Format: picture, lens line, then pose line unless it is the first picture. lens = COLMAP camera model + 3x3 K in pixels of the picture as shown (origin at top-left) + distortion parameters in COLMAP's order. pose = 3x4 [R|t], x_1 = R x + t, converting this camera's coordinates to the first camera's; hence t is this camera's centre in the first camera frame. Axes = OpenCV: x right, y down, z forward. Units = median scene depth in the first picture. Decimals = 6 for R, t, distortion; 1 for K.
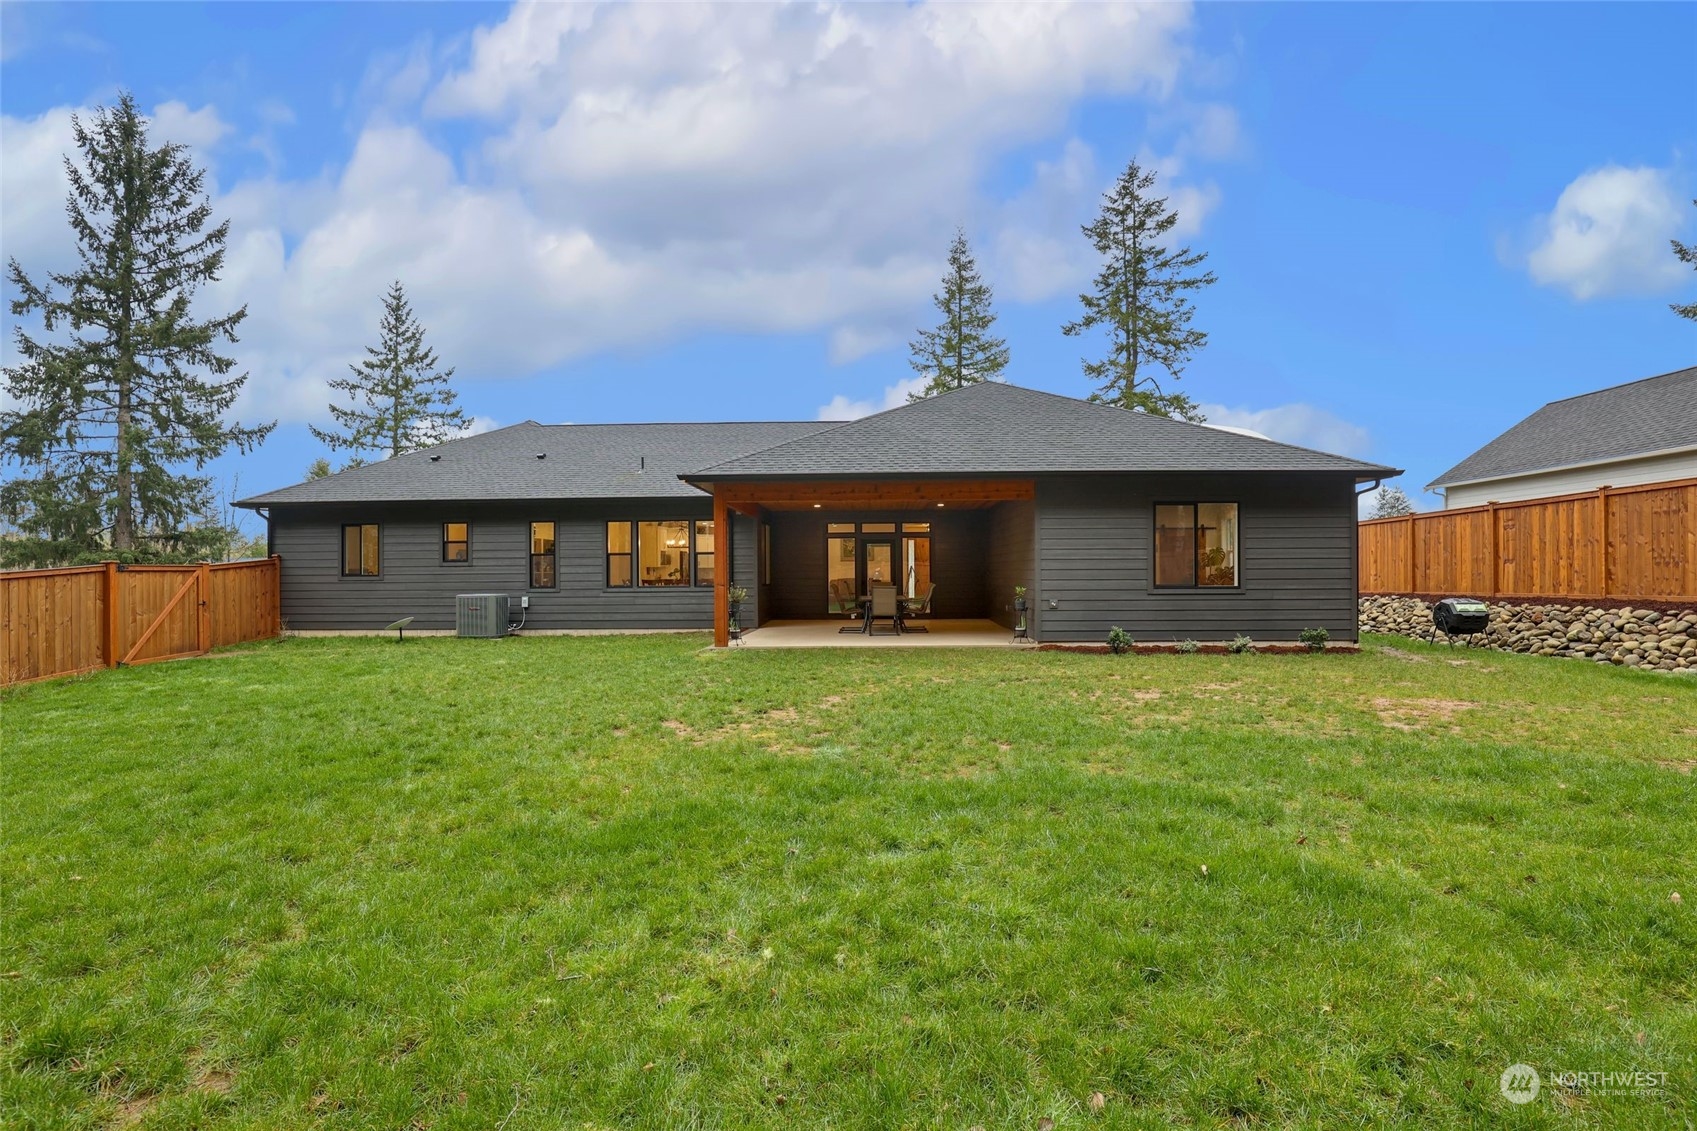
lens RADIAL K [[784.7, 0, 852.8], [0, 784.7, 580.8], [0, 0, 1]] dist [-0.027867, 0.000629]
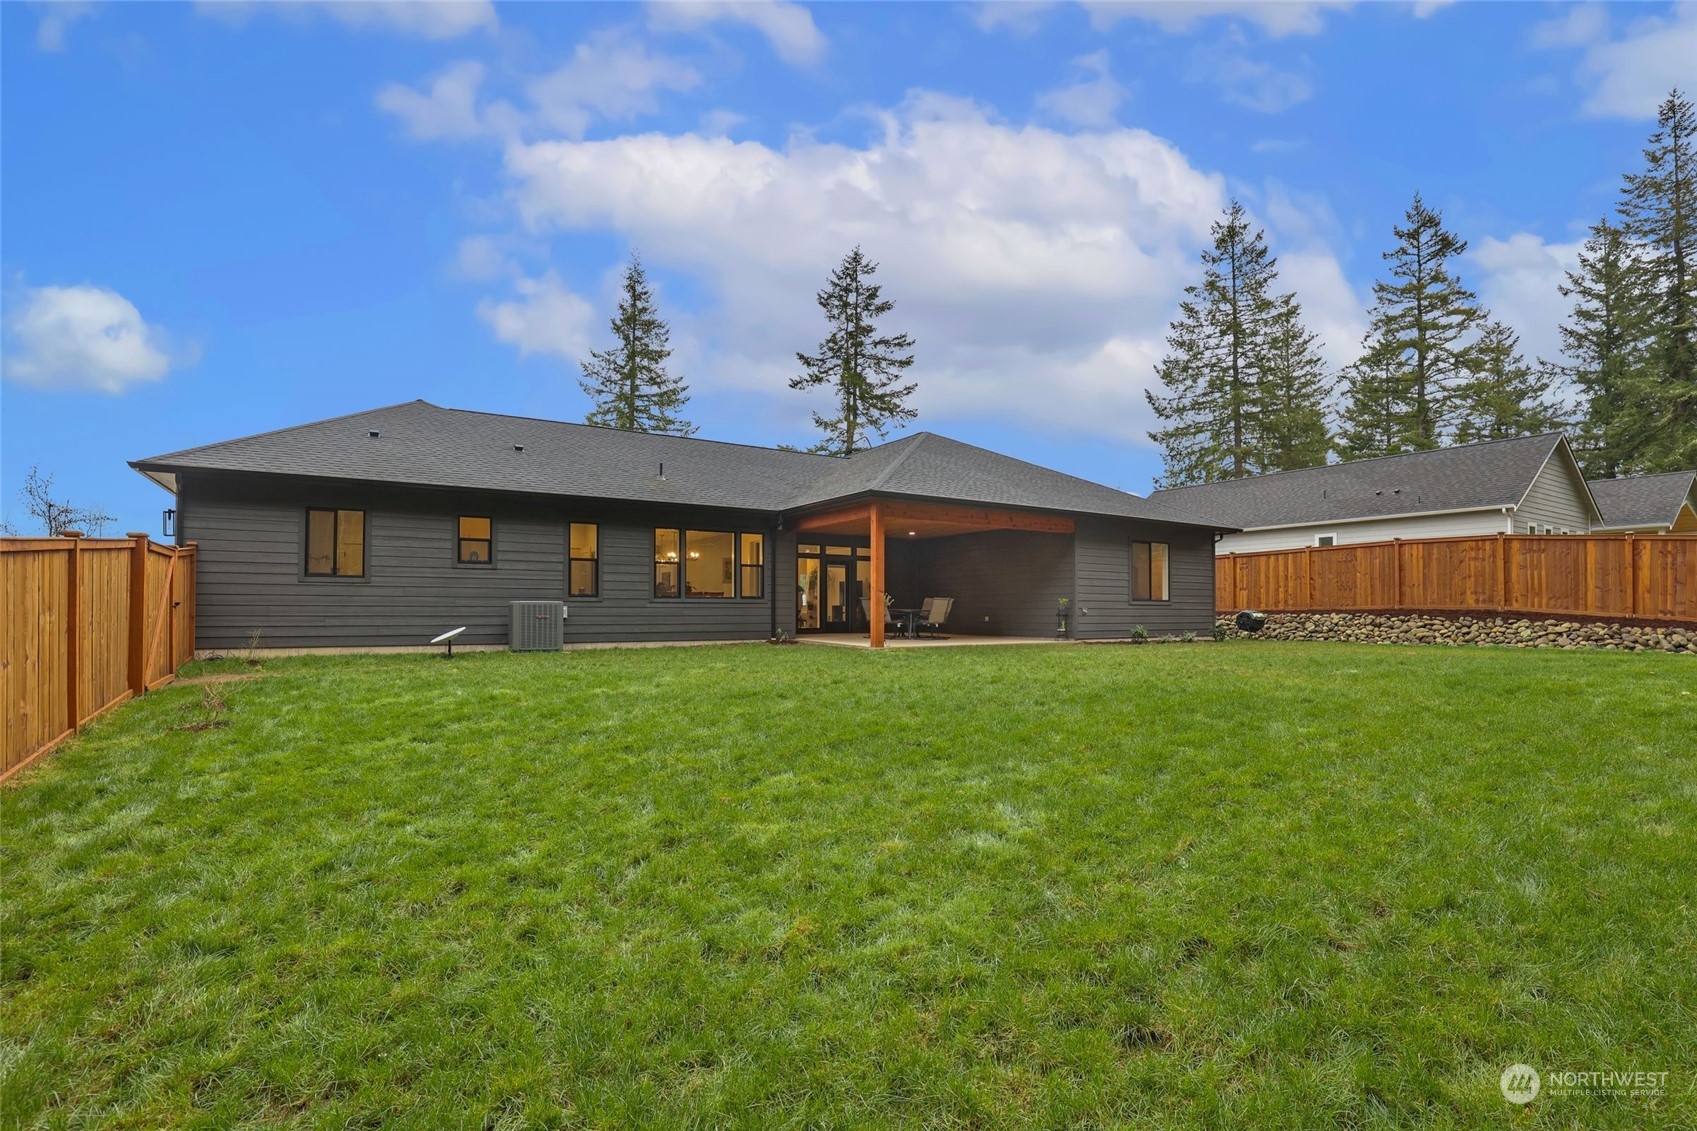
lens RADIAL K [[798.2, 0, 848.6], [0, 798.2, 610.7], [0, 0, 1]] dist [-0.022829, 0.000316]
pose [[0.823887, 0.009158, 0.566681, -0.659917], [-0.000395, 0.999878, -0.015585, 0.039137], [-0.566755, 0.012616, 0.823790, 0.074961]]
